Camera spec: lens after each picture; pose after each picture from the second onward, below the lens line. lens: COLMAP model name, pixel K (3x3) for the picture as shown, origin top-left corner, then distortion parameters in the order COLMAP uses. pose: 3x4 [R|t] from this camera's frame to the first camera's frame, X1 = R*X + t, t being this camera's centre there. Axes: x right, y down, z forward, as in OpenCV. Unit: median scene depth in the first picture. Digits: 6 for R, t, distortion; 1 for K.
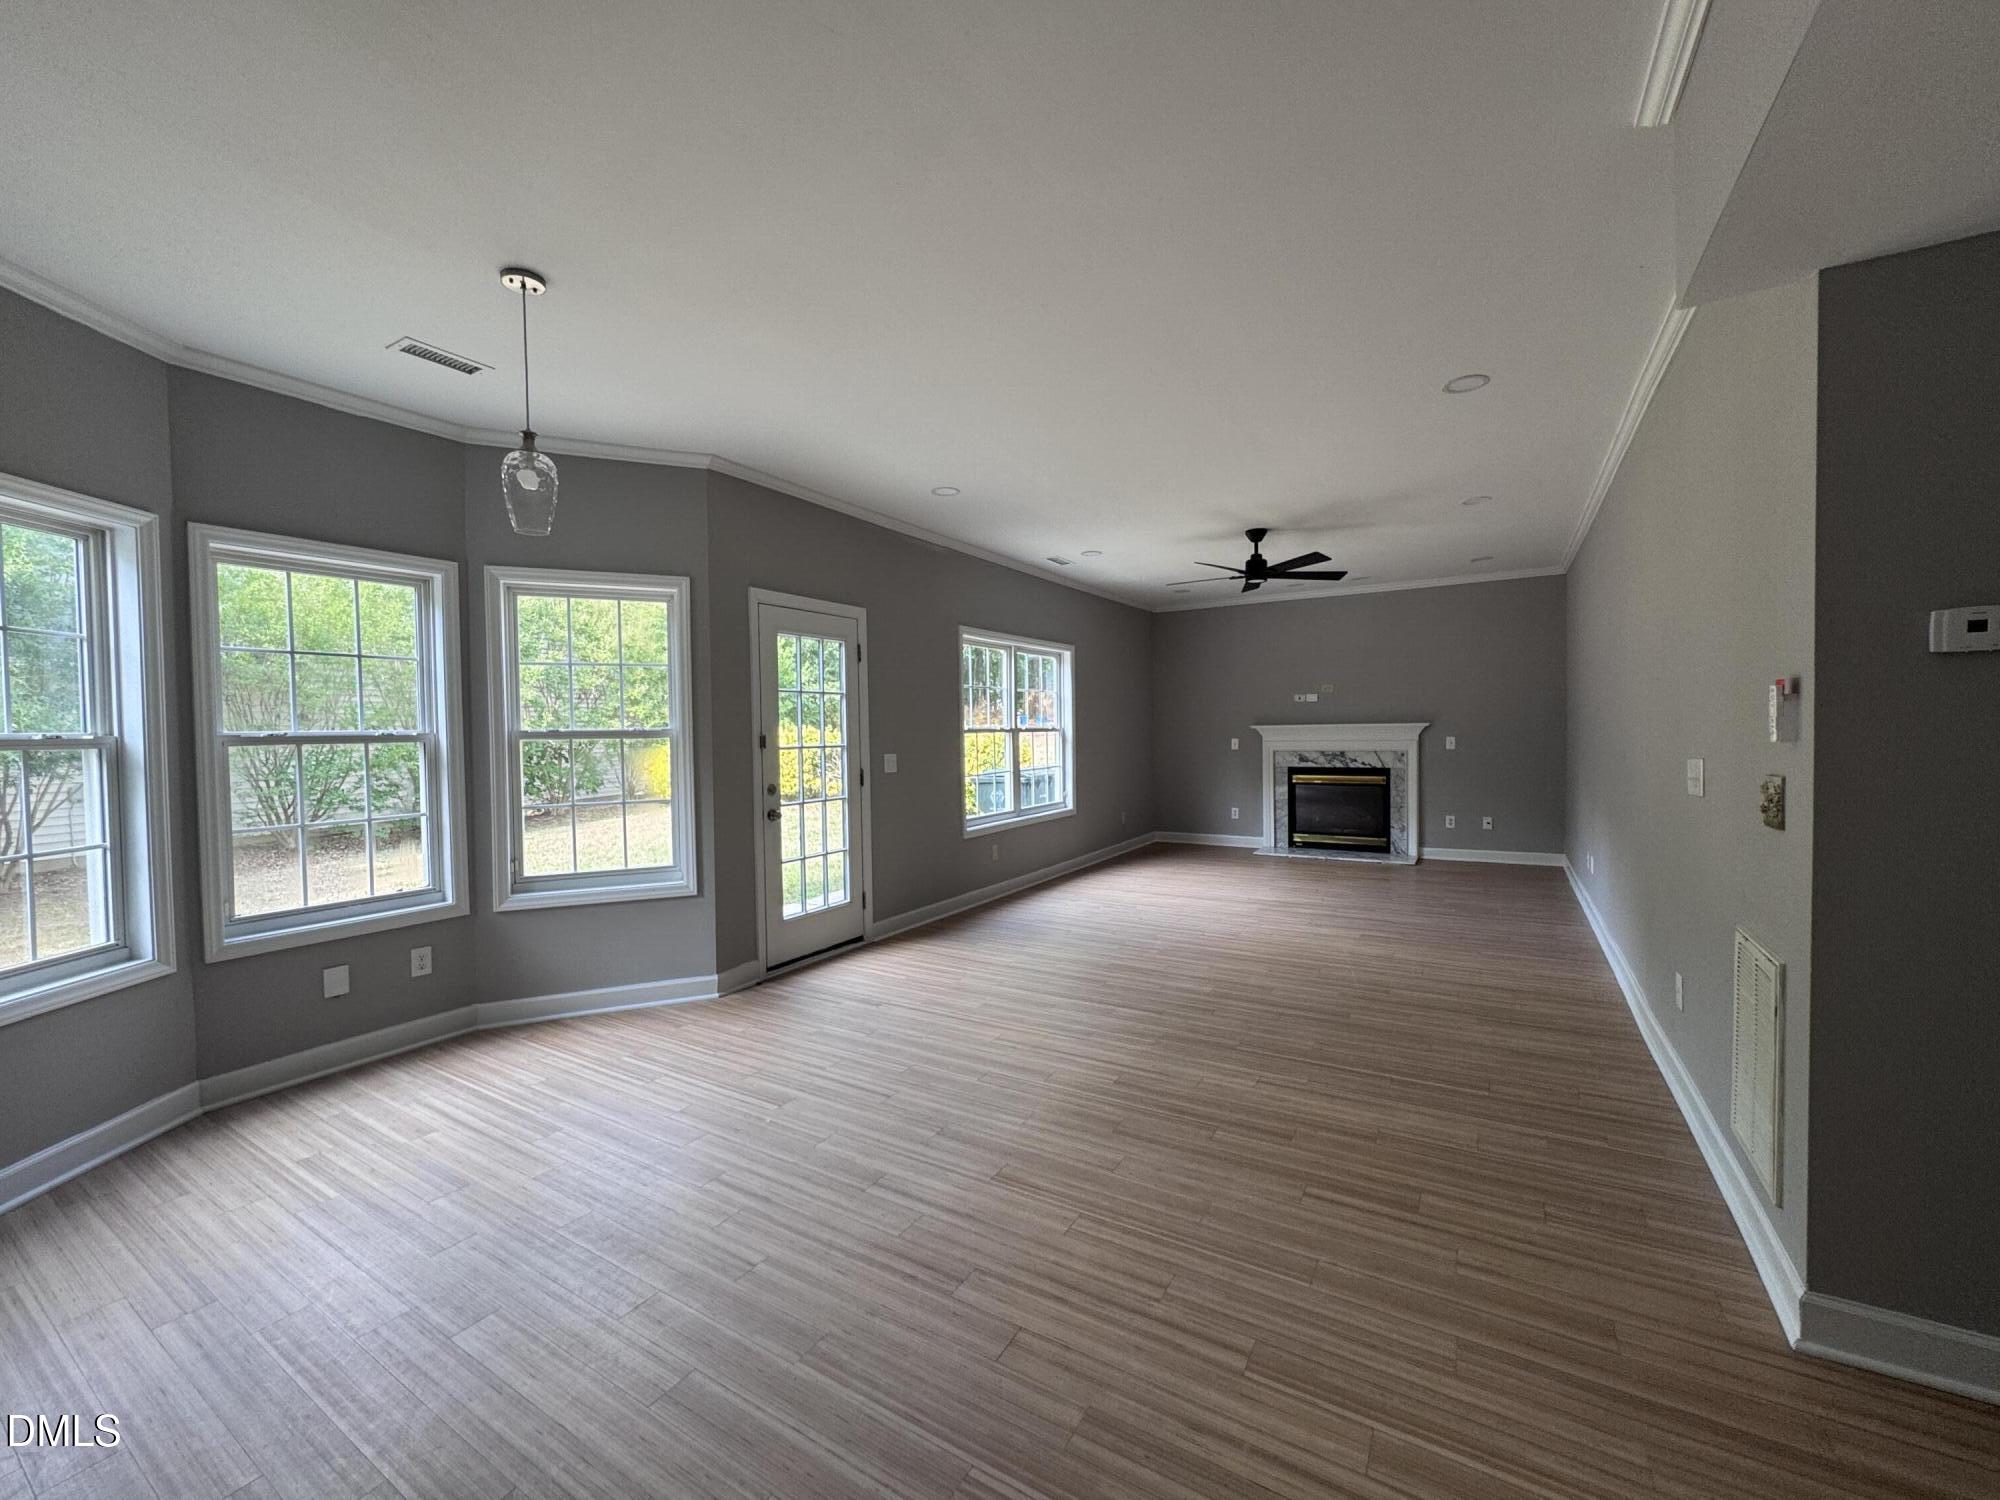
lens RADIAL K [[801.6, 0, 1000.0], [0, 801.6, 750.0], [0, 0, 1]] dist [-0.003595, 0.000716]
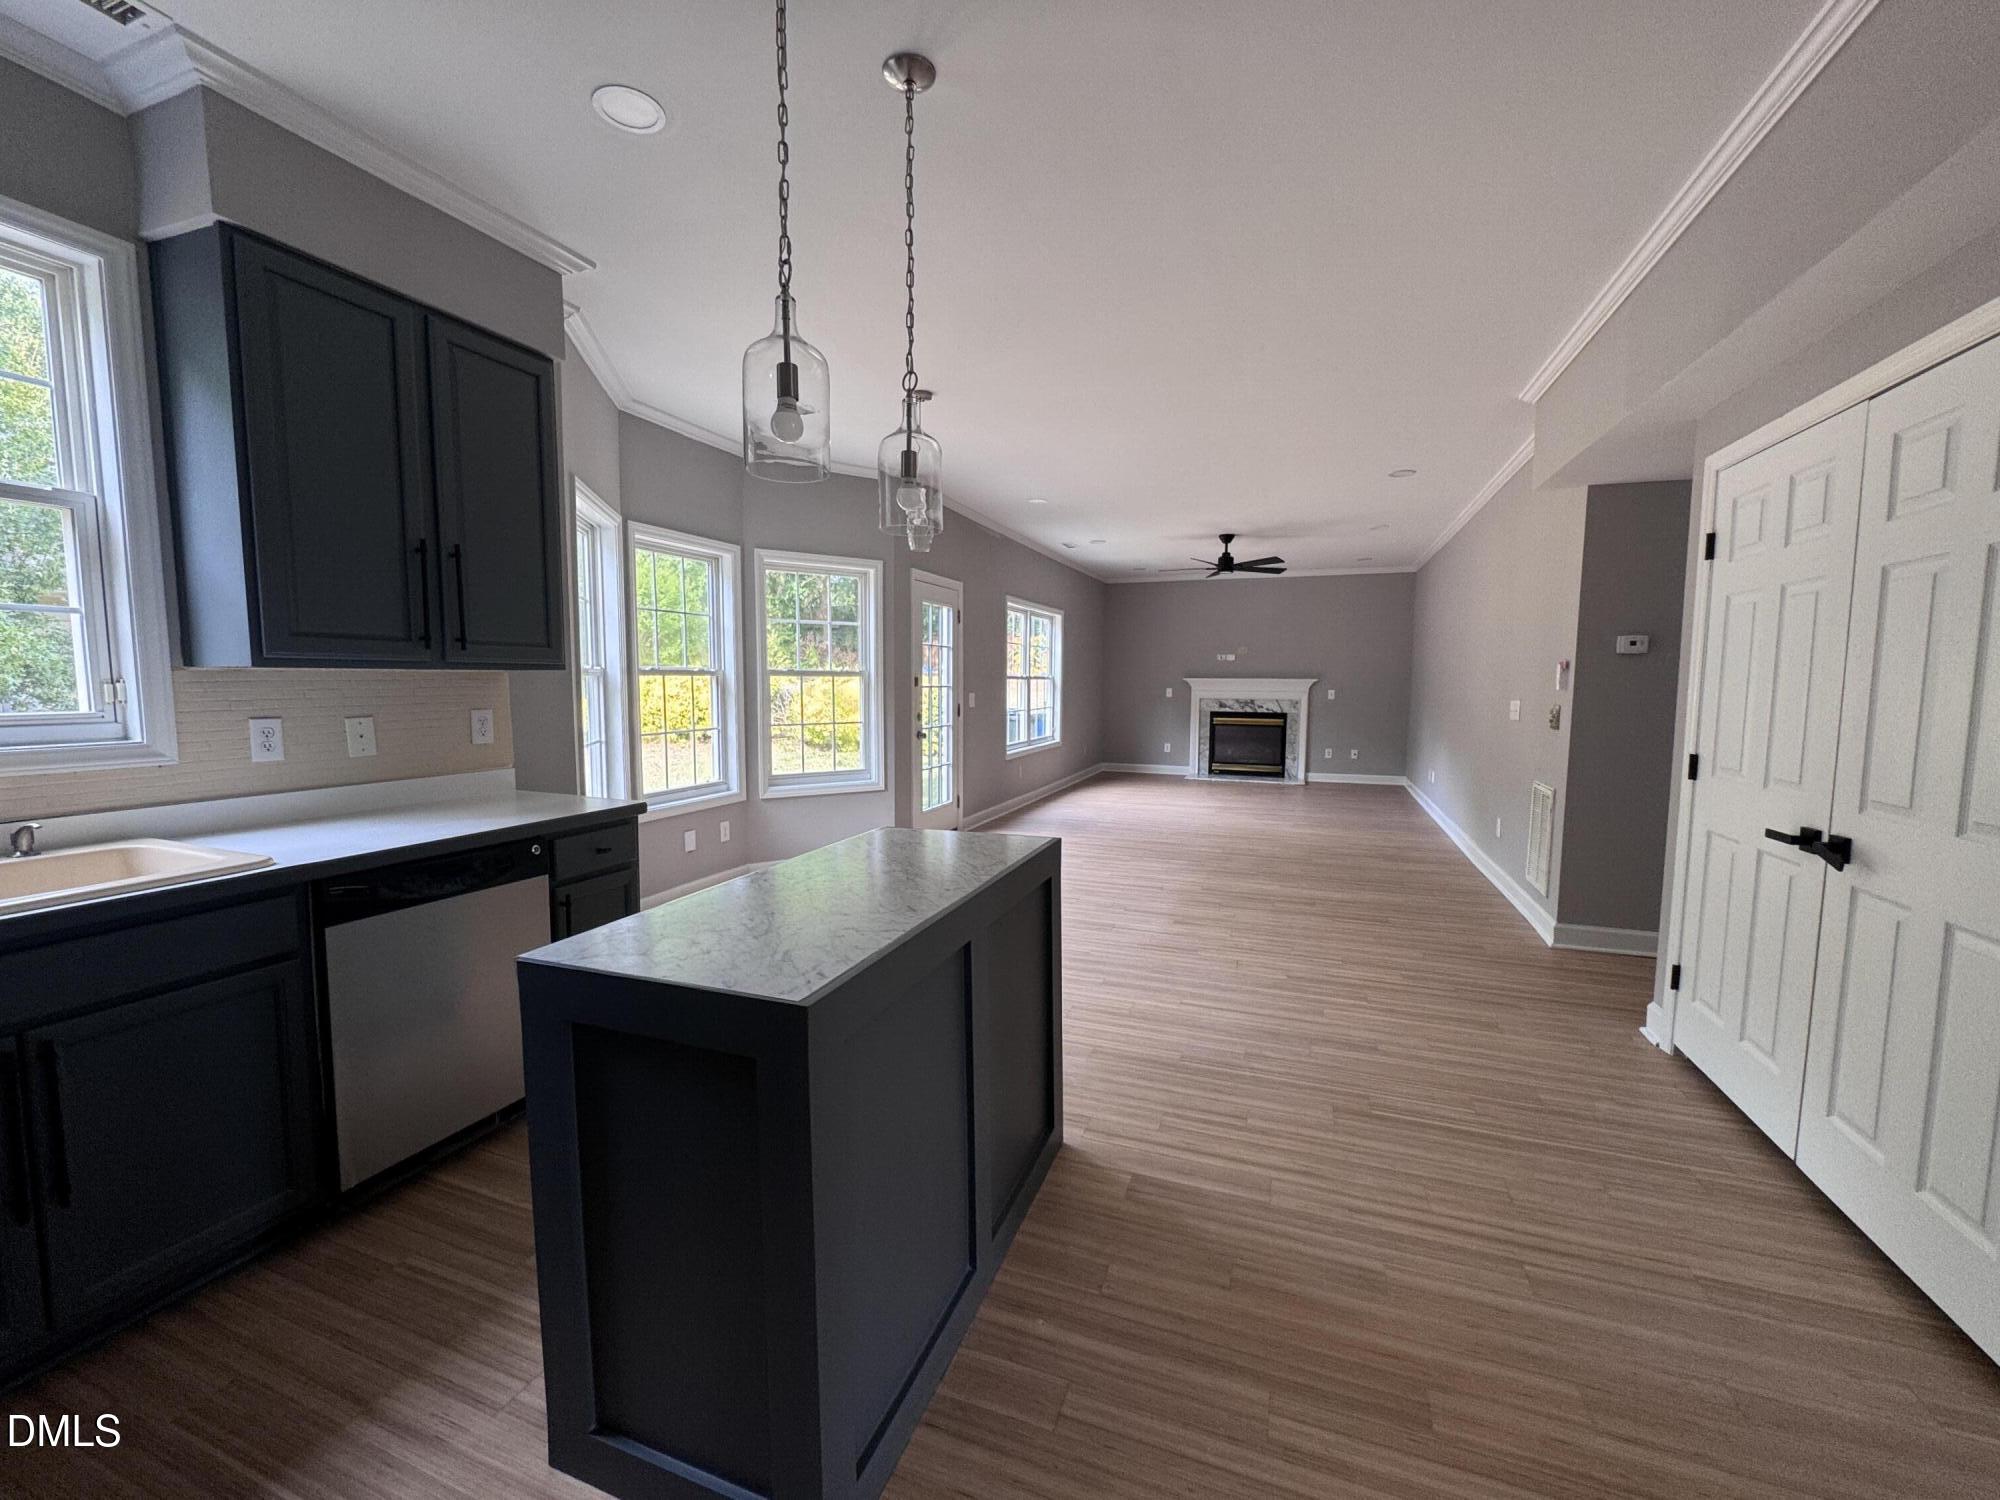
lens RADIAL K [[801.6, 0, 1000.0], [0, 801.6, 750.0], [0, 0, 1]] dist [-0.003595, 0.000716]
pose [[0.982332, 0.005282, 0.187069, -0.412699], [-0.016934, 0.998010, 0.060744, 0.021071], [-0.186376, -0.062839, 0.980467, -0.383280]]
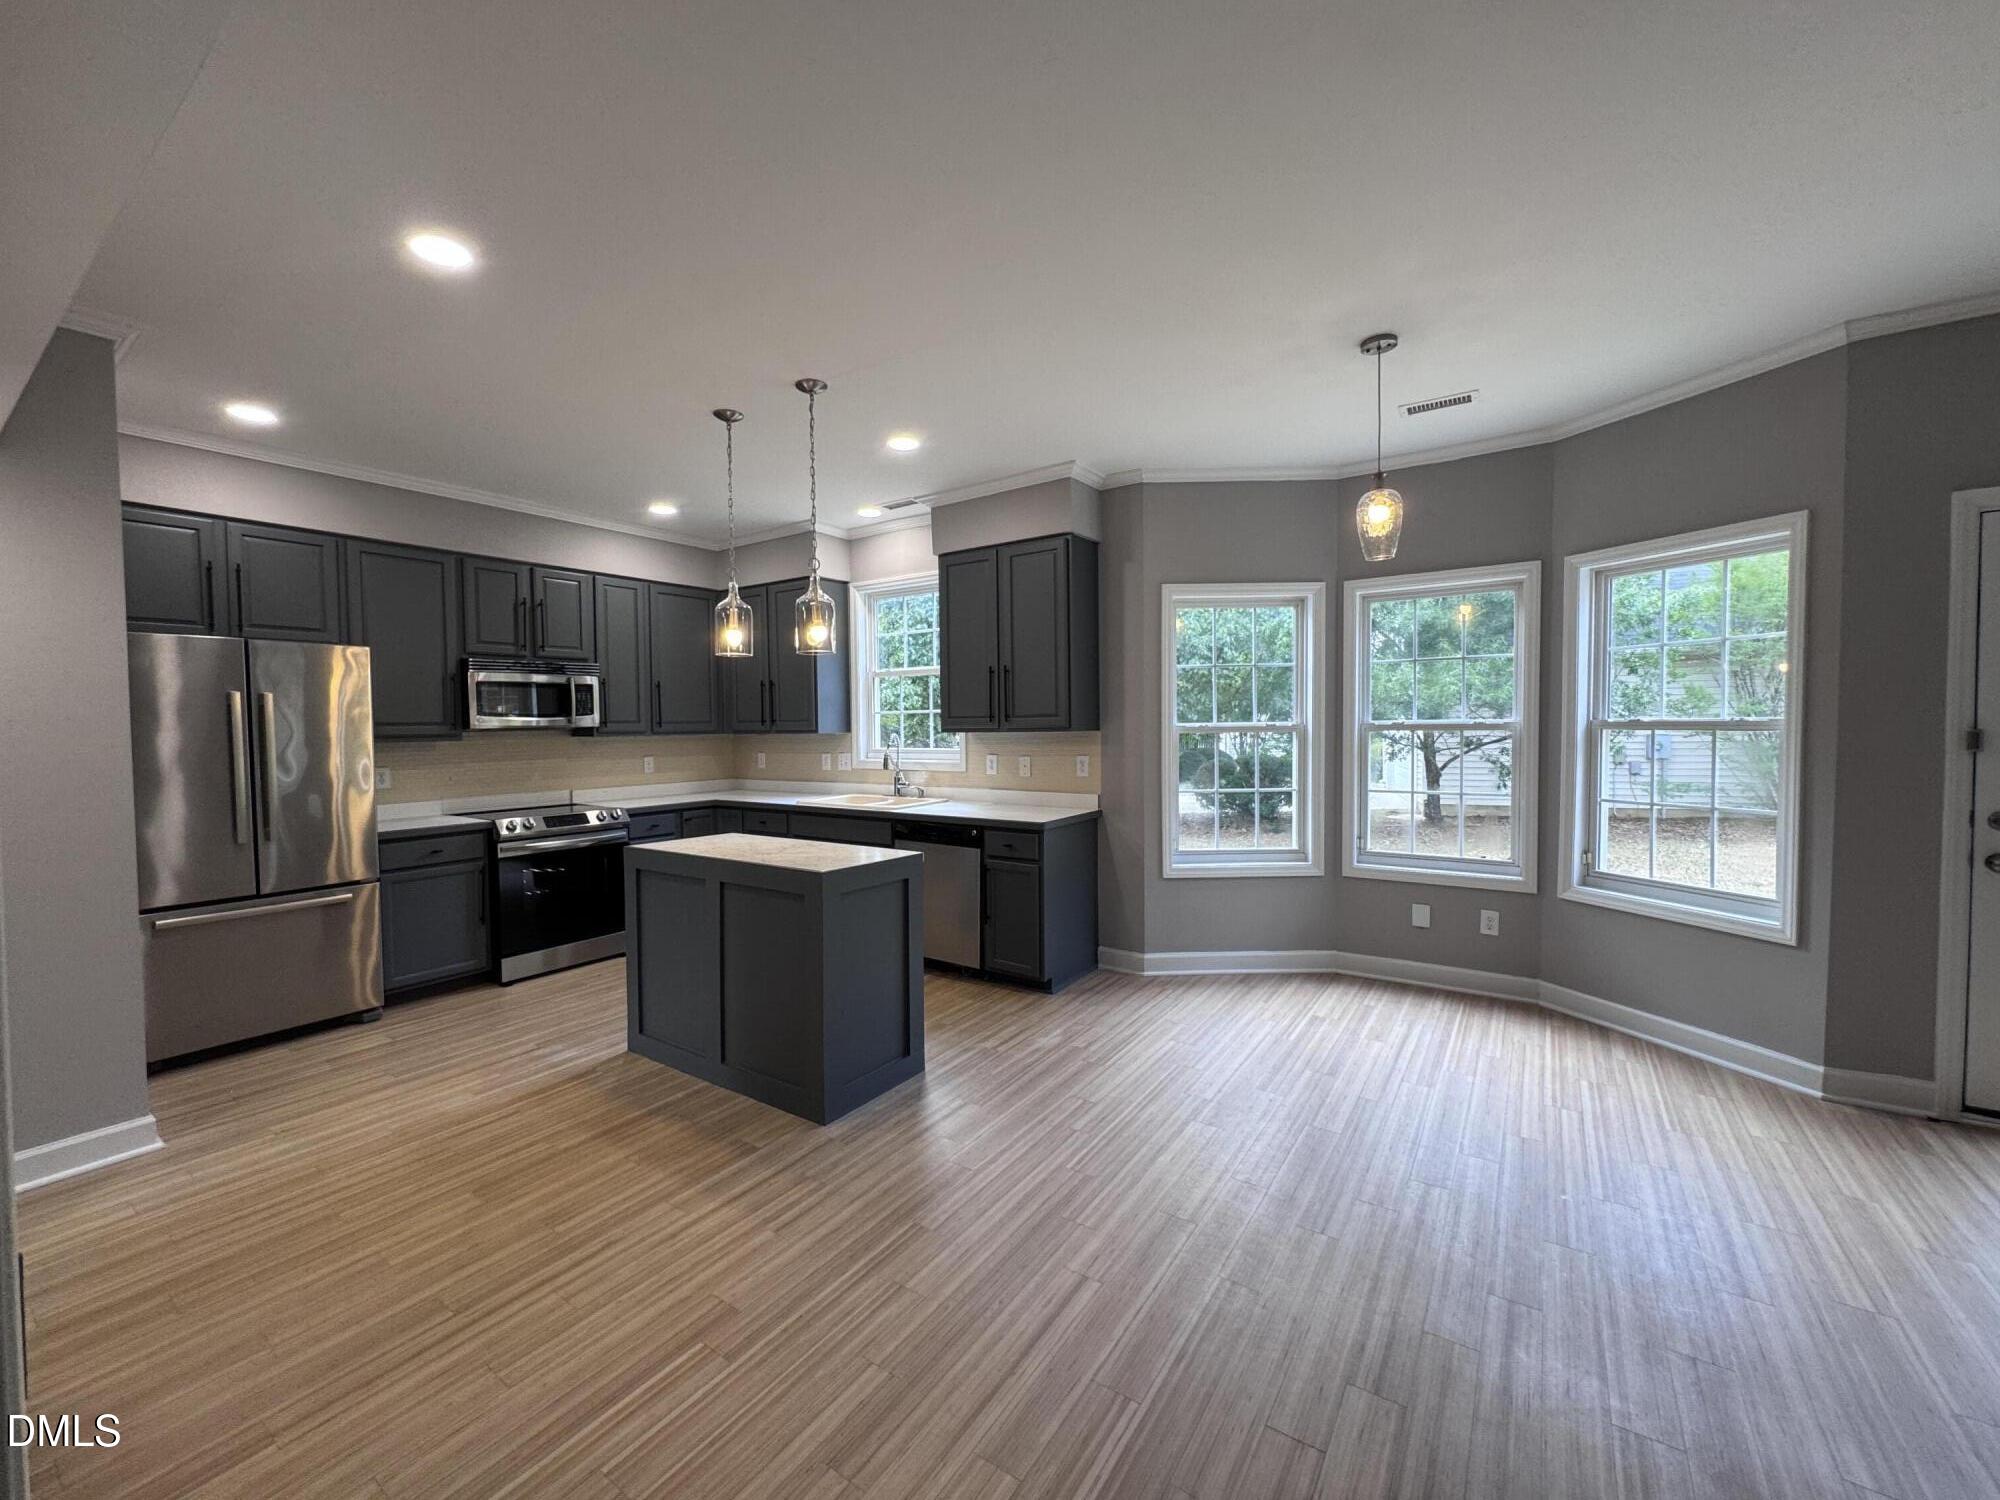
lens RADIAL K [[798.5, 0, 992.7], [0, 798.5, 750.4], [0, 0, 1]] dist [-0.004099, -0.000228]
pose [[-0.057093, 0.050057, -0.997113, 0.352705], [-0.012175, 0.998633, 0.050831, -0.023937], [0.998295, 0.015042, -0.056405, 0.285900]]
